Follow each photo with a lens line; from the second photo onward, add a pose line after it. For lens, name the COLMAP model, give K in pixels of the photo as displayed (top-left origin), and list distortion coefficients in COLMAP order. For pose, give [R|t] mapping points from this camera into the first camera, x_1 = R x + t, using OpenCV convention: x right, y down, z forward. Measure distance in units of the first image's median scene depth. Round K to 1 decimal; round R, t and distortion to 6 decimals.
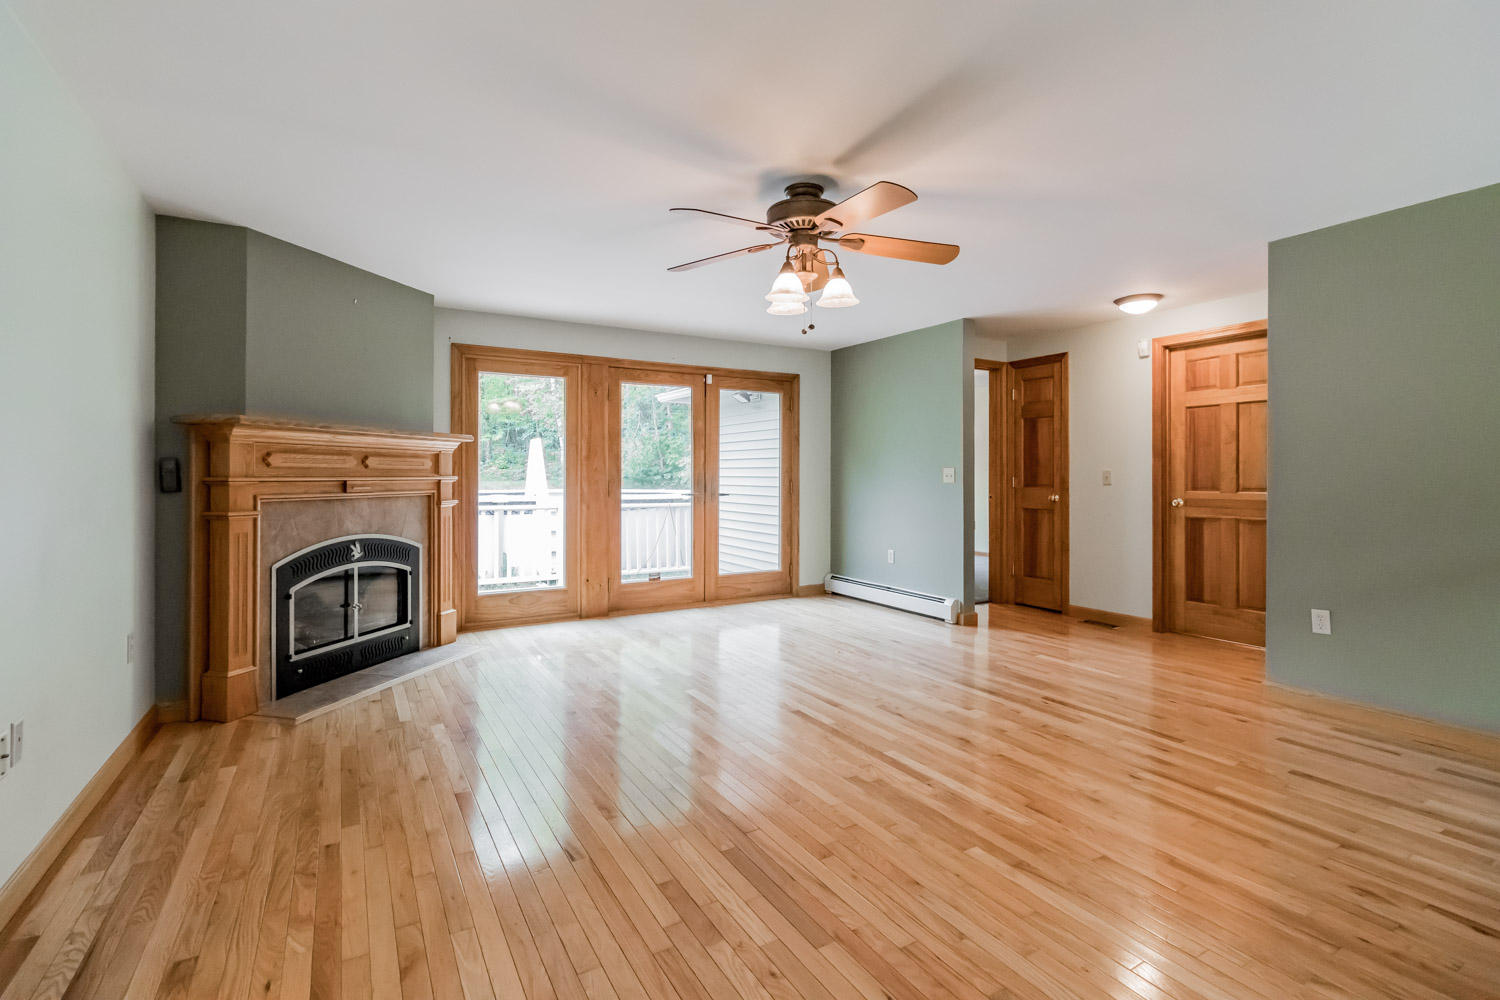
lens RADIAL K [[713.0, 0, 724.7], [0, 713.0, 482.2], [0, 0, 1]] dist [0.003345, -0.000378]
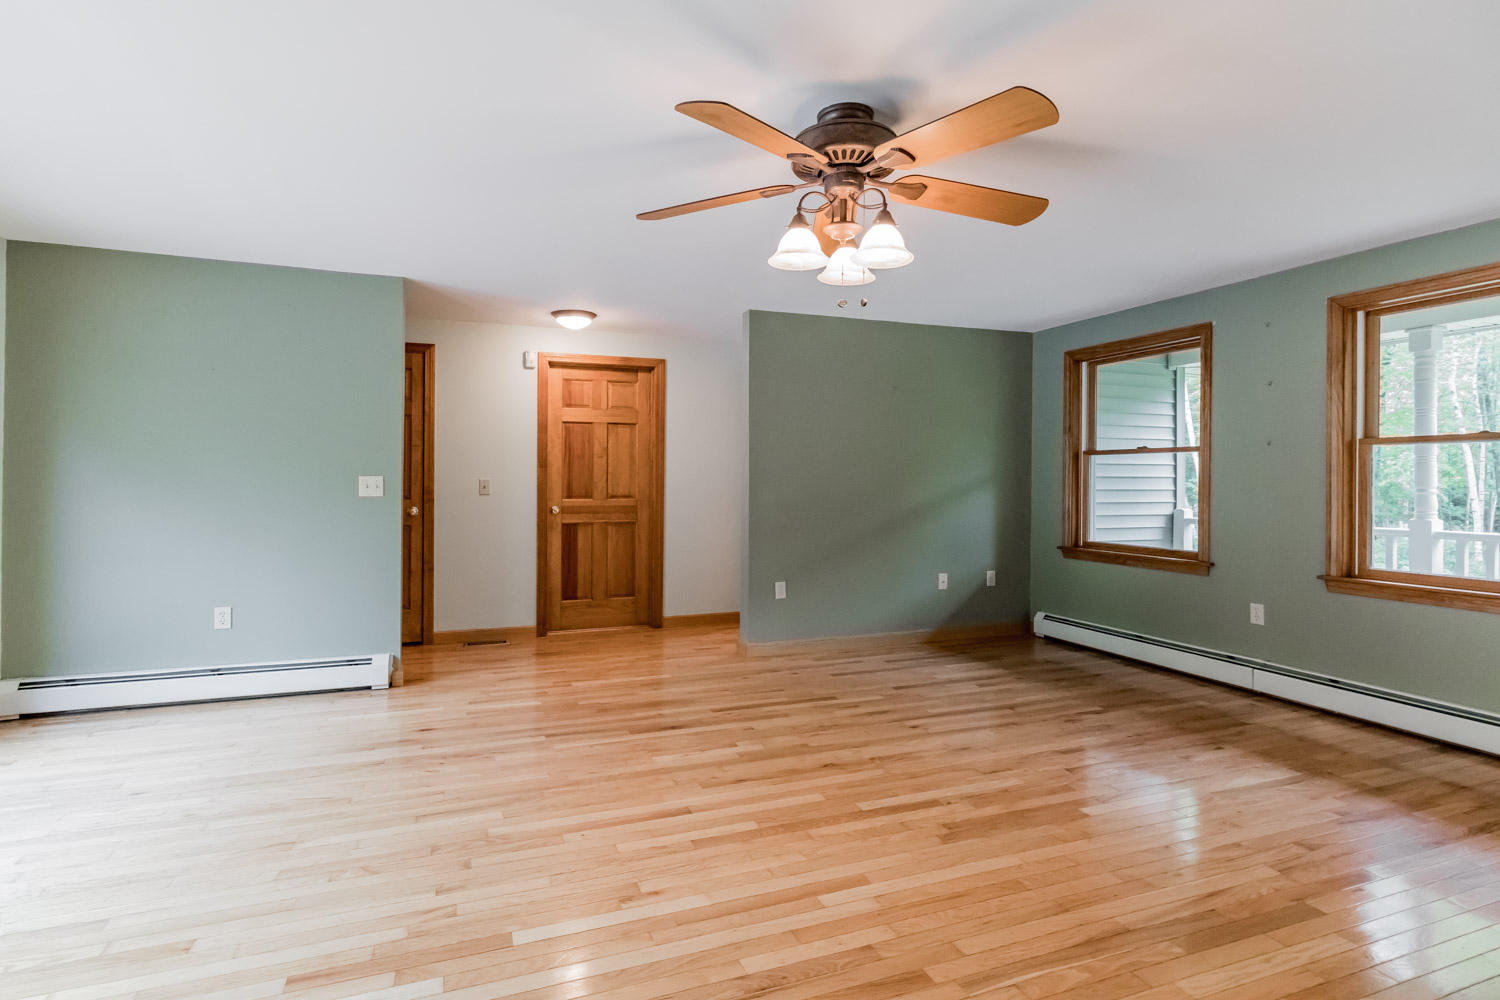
lens RADIAL K [[713.0, 0, 724.7], [0, 713.0, 482.2], [0, 0, 1]] dist [0.003345, -0.000378]
pose [[0.154451, -0.003358, 0.987995, -0.576698], [0.004634, 0.999986, 0.002674, -0.023085], [-0.987990, 0.004166, 0.154465, 0.890013]]
